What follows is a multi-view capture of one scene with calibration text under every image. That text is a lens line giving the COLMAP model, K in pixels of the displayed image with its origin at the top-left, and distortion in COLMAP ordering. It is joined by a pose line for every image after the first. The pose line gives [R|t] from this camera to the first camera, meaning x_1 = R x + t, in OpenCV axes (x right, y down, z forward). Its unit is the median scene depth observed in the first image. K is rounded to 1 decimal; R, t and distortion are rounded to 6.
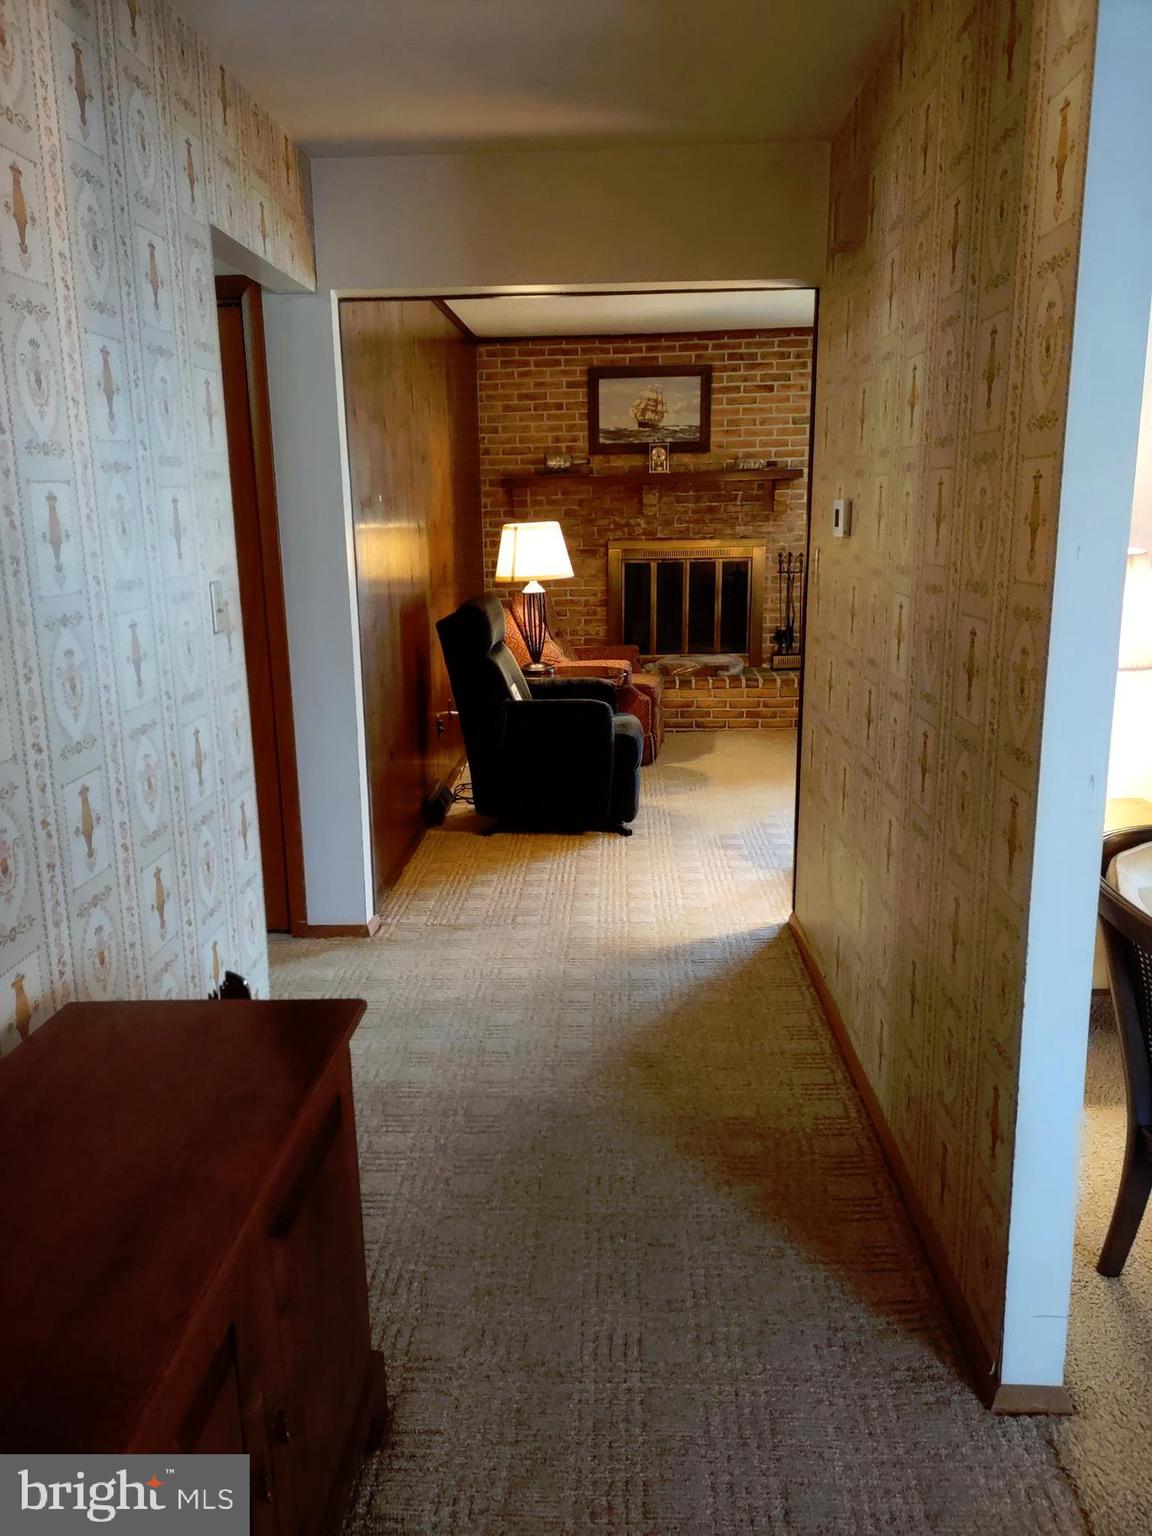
lens RADIAL K [[1143.6, 0, 548.2], [0, 1143.6, 767.1], [0, 0, 1]] dist [0.112470, -0.162007]
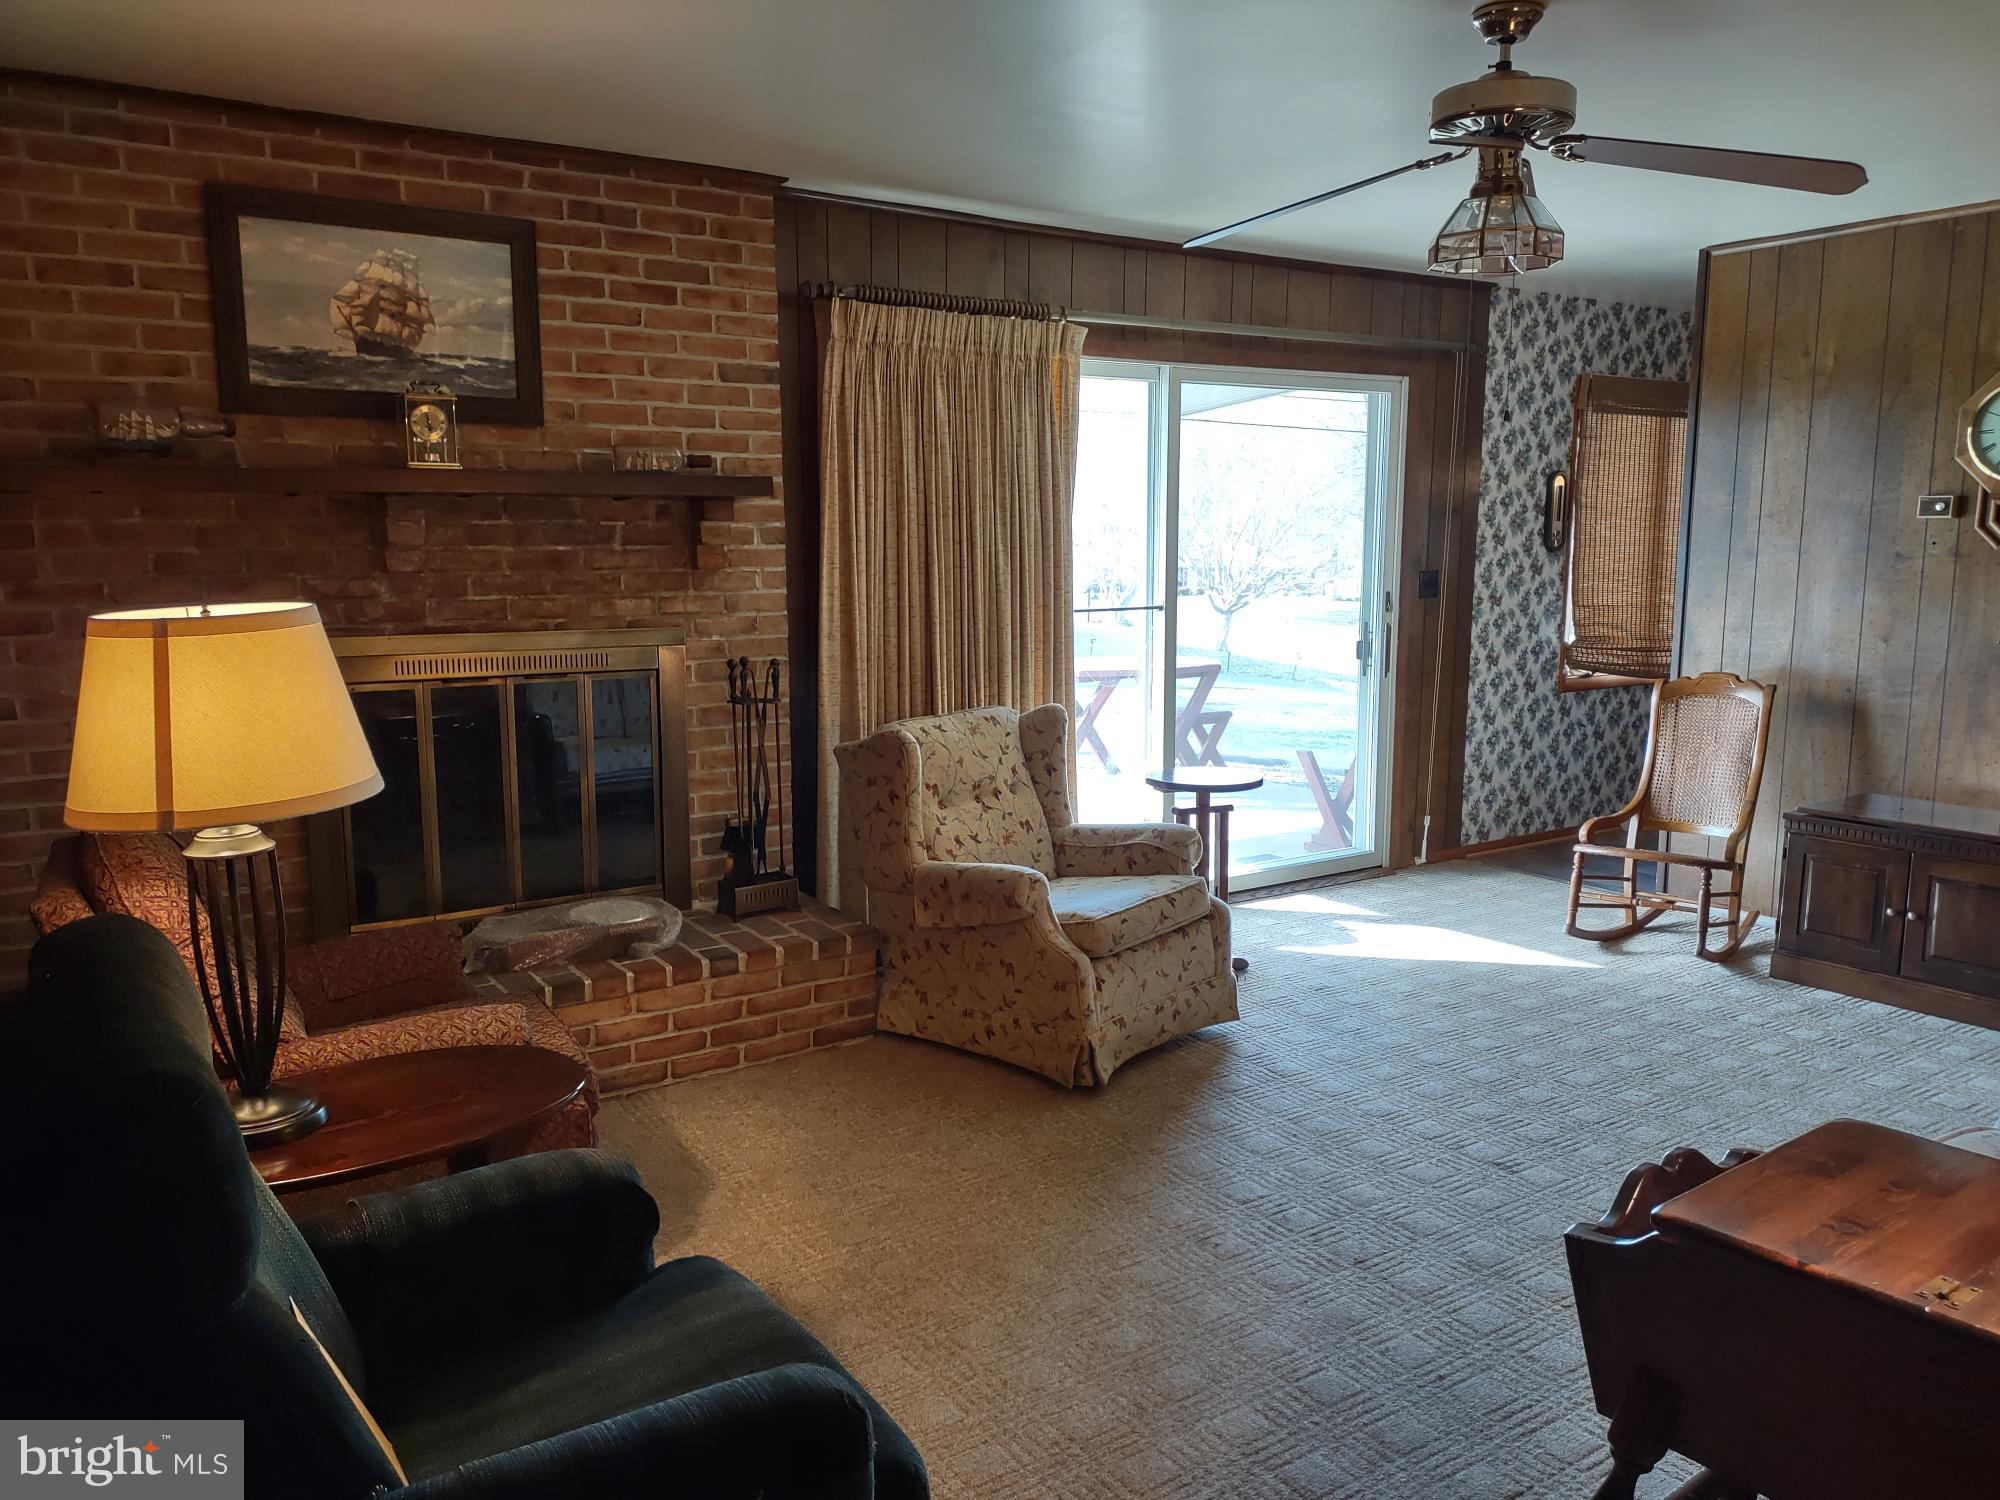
lens RADIAL K [[1489.1, 0, 981.7], [0, 1489.1, 764.0], [0, 0, 1]] dist [0.112470, -0.162007]
pose [[0.803581, -0.073785, 0.590604, -0.065134], [0.120741, 0.991863, -0.040366, -0.110210], [-0.582820, 0.103747, 0.805952, 0.479638]]
